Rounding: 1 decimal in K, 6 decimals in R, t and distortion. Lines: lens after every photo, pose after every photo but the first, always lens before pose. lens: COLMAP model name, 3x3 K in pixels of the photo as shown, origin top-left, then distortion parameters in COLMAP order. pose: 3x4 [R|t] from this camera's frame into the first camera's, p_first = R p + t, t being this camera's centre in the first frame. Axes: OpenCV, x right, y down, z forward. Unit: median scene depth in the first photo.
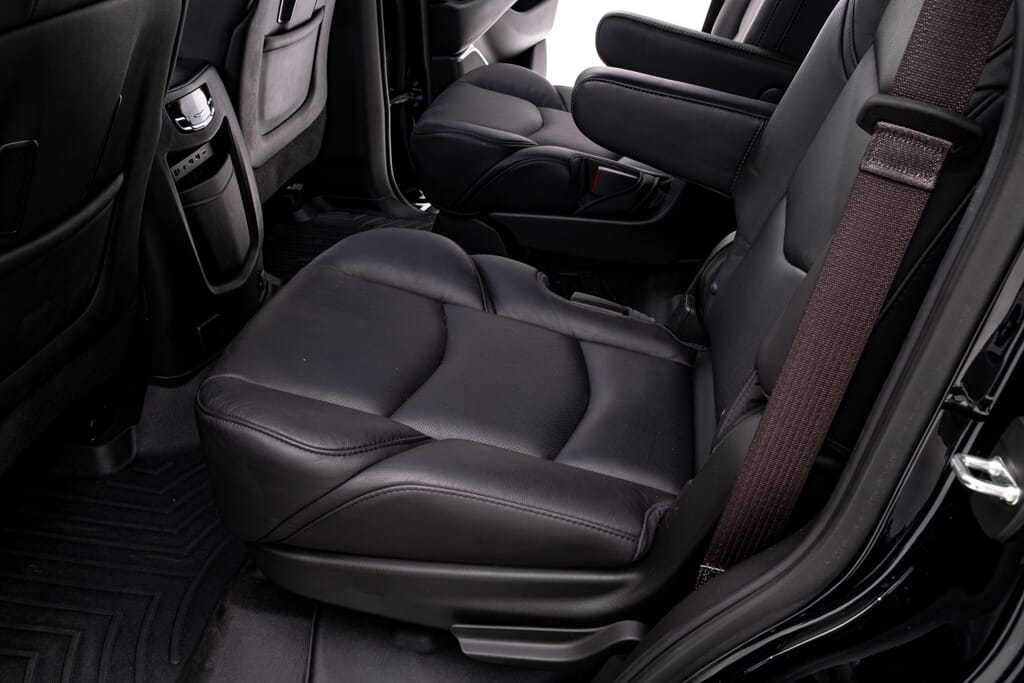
lens RADIAL K [[980.9, 0, 516.8], [0, 980.9, 342.9], [0, 0, 1]] dist [-0.070397, 0.188222]
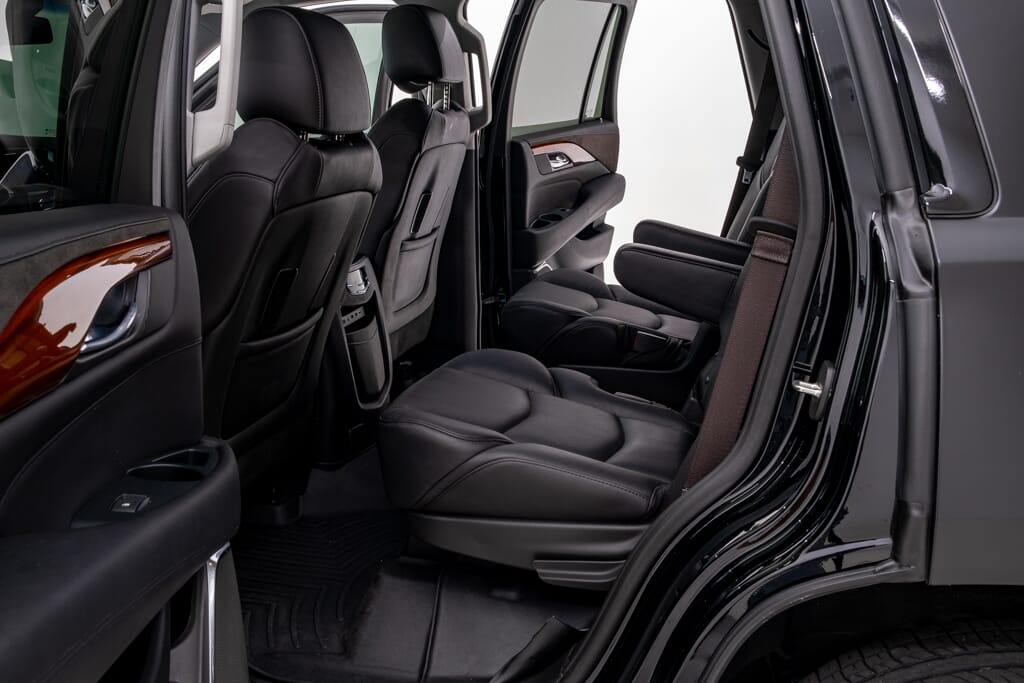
lens RADIAL K [[980.9, 0, 516.8], [0, 980.9, 342.9], [0, 0, 1]] dist [-0.070397, 0.188222]
pose [[0.997841, 0.011300, -0.064696, 0.003183], [-0.027466, 0.966603, -0.254802, 0.202878], [0.059656, 0.256029, 0.964827, -0.354501]]
